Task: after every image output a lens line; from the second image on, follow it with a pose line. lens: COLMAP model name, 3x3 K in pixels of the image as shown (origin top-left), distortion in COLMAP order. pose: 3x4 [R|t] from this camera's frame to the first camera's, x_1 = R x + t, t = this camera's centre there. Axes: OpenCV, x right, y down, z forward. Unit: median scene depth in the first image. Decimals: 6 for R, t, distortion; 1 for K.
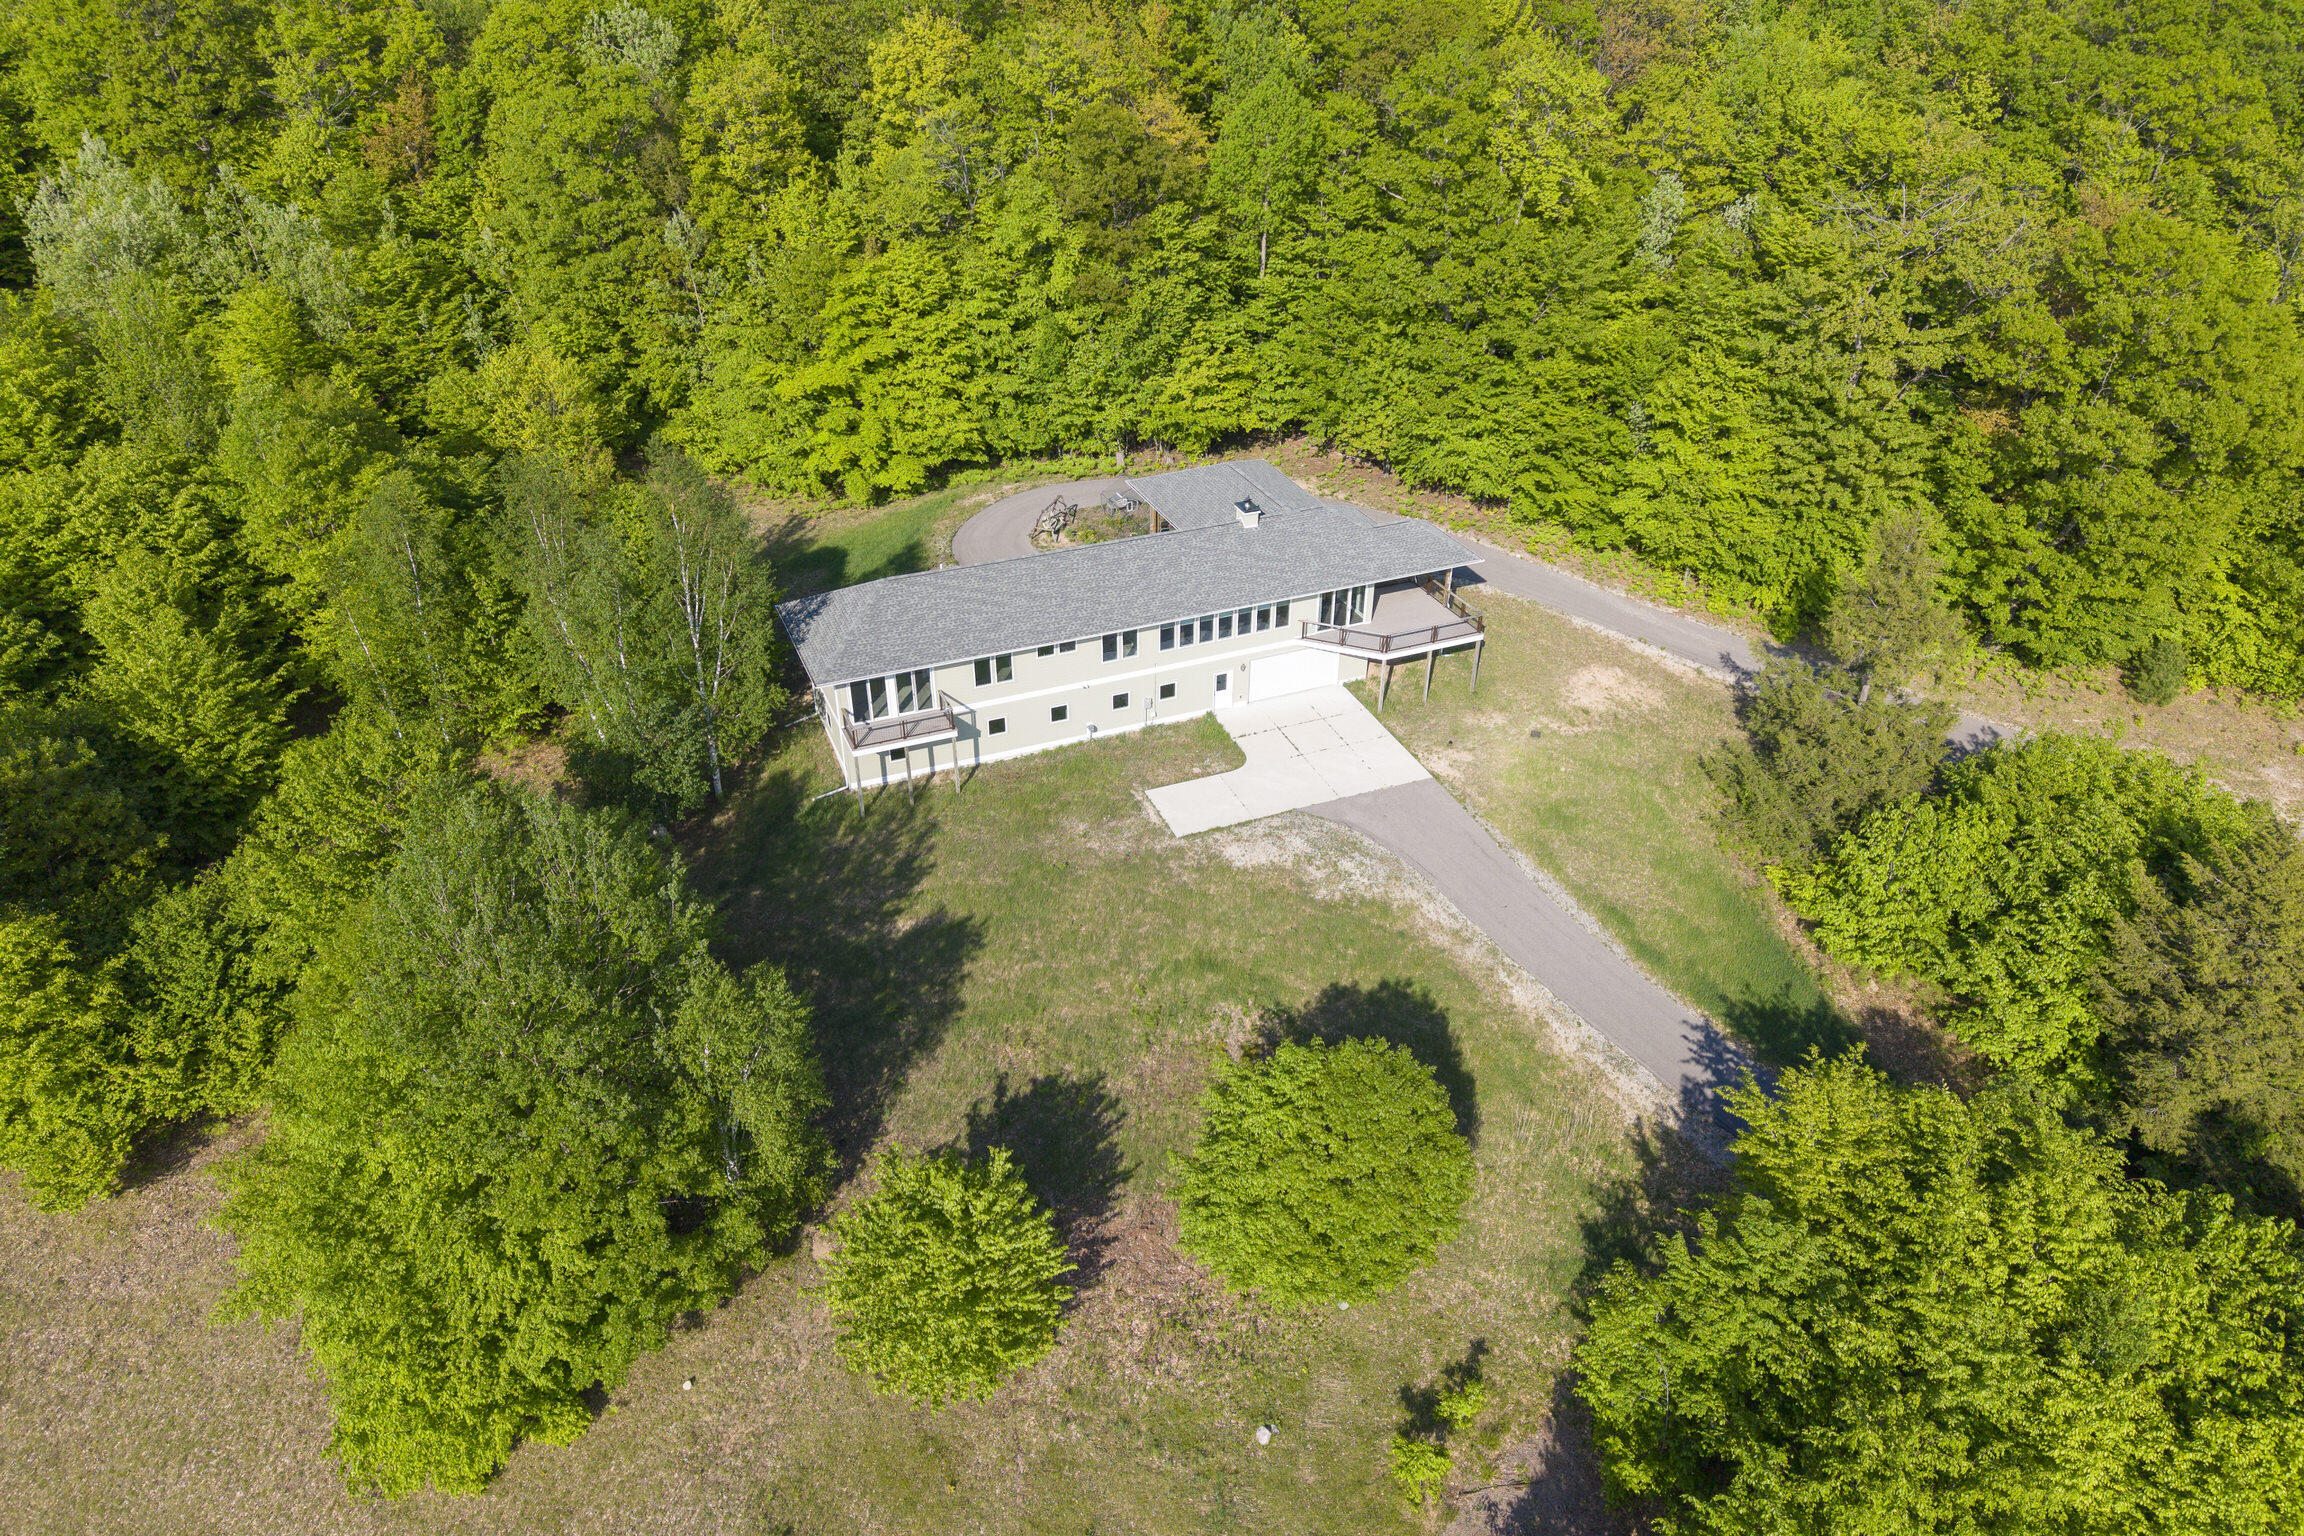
lens RADIAL K [[1537.8, 0, 1160.9], [0, 1537.8, 759.7], [0, 0, 1]] dist [0.031497, -0.033028]
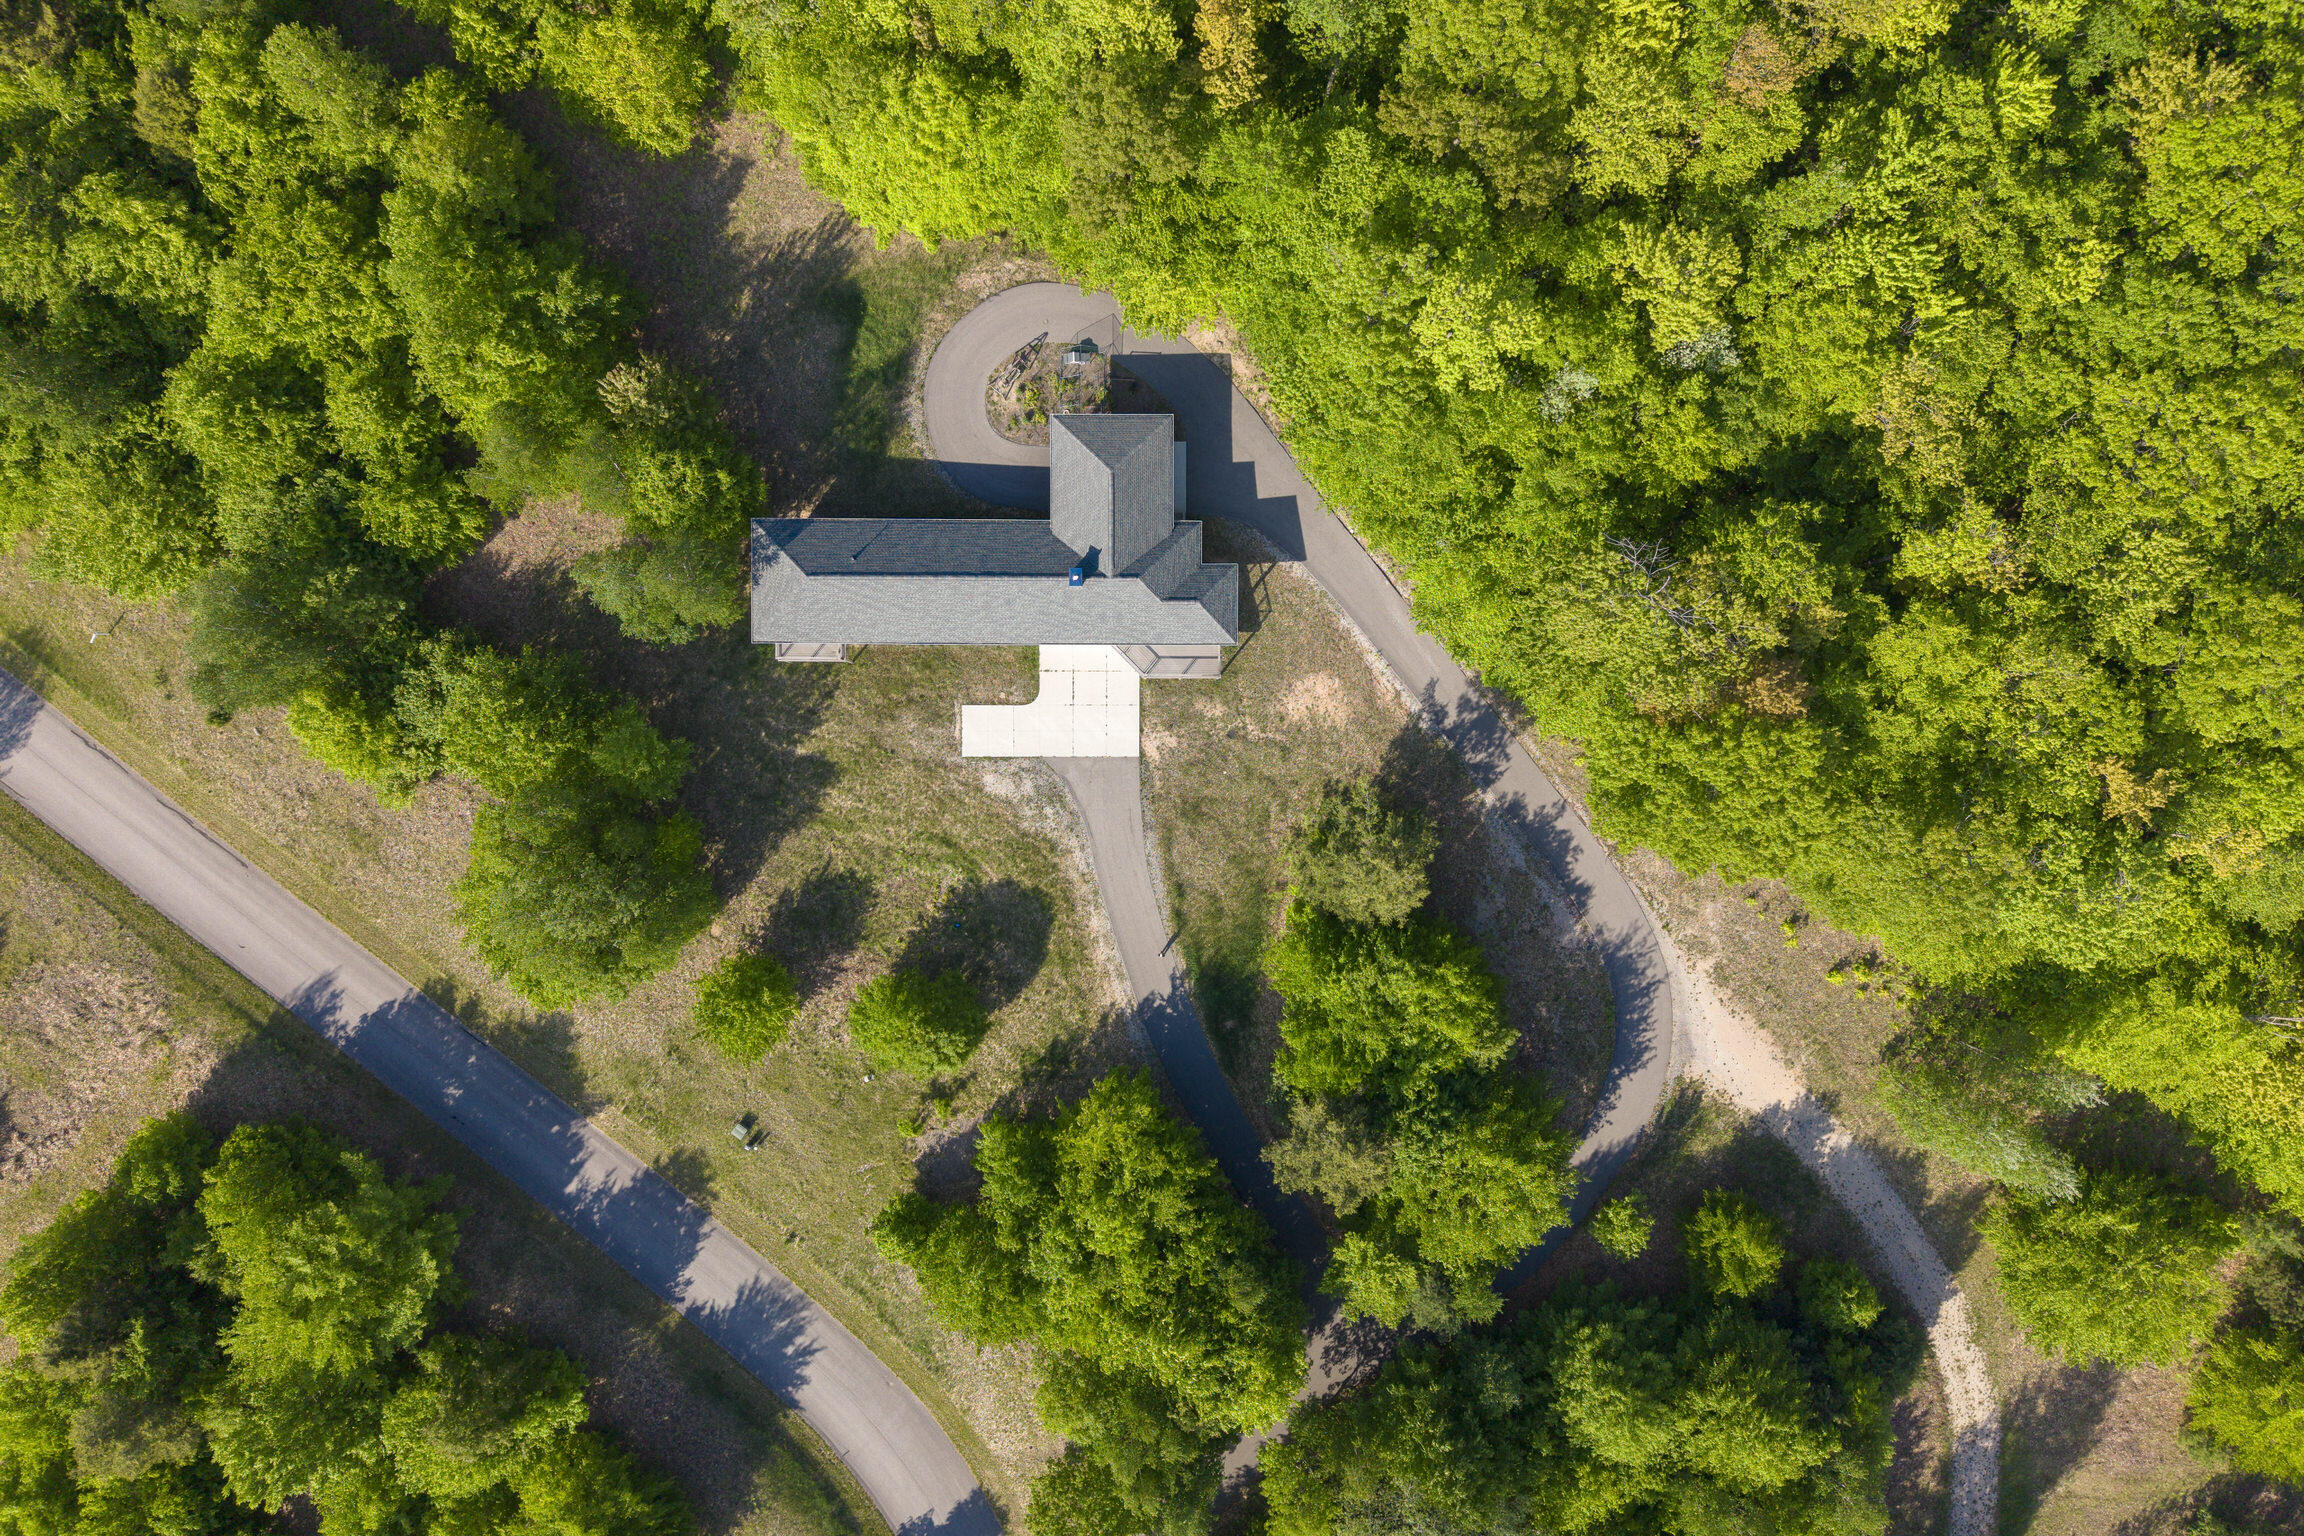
lens RADIAL K [[1537.8, 0, 1143.1], [0, 1537.8, 772.9], [0, 0, 1]] dist [0.031497, -0.033028]
pose [[0.919403, 0.393301, -0.003569, 0.187155], [-0.197632, 0.469805, 0.860363, -1.299826], [0.340058, -0.790315, 0.509669, 0.175255]]
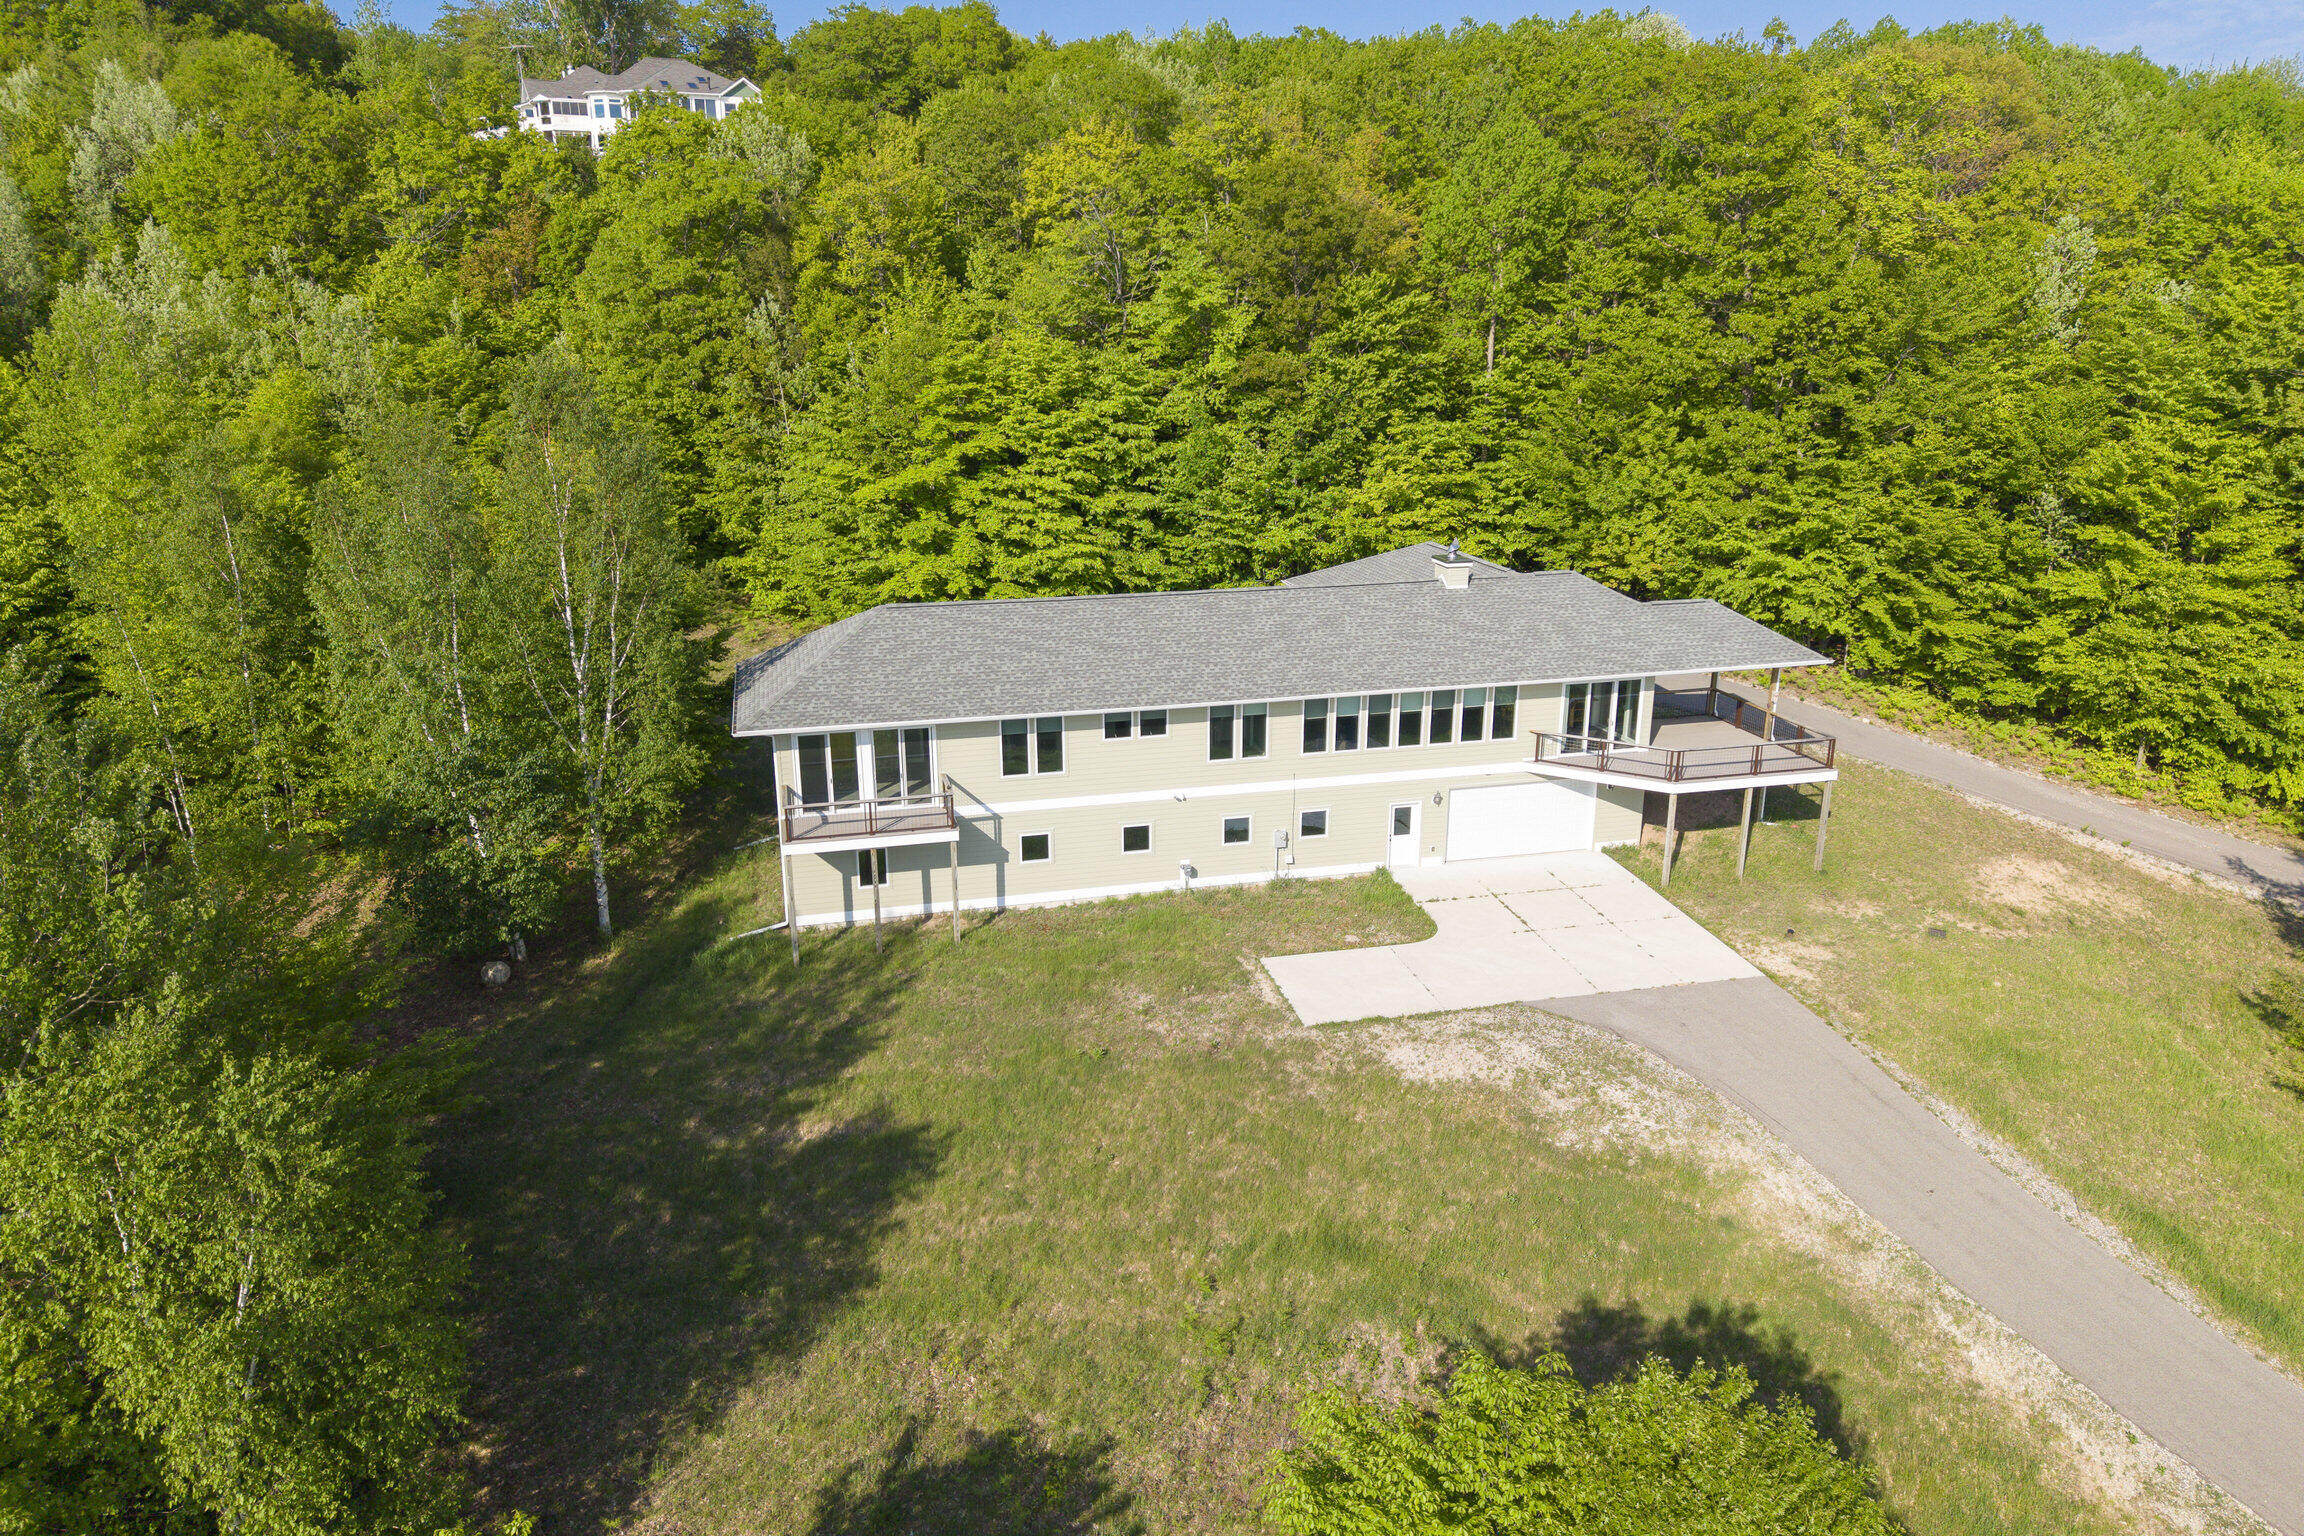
lens RADIAL K [[1537.8, 0, 1155.2], [0, 1537.8, 762.4], [0, 0, 1]] dist [0.031497, -0.033028]
pose [[0.987466, 0.041428, -0.152299, 0.035251], [-0.079366, 0.964401, -0.252255, 0.095781], [0.136426, 0.261180, 0.955601, 0.379568]]
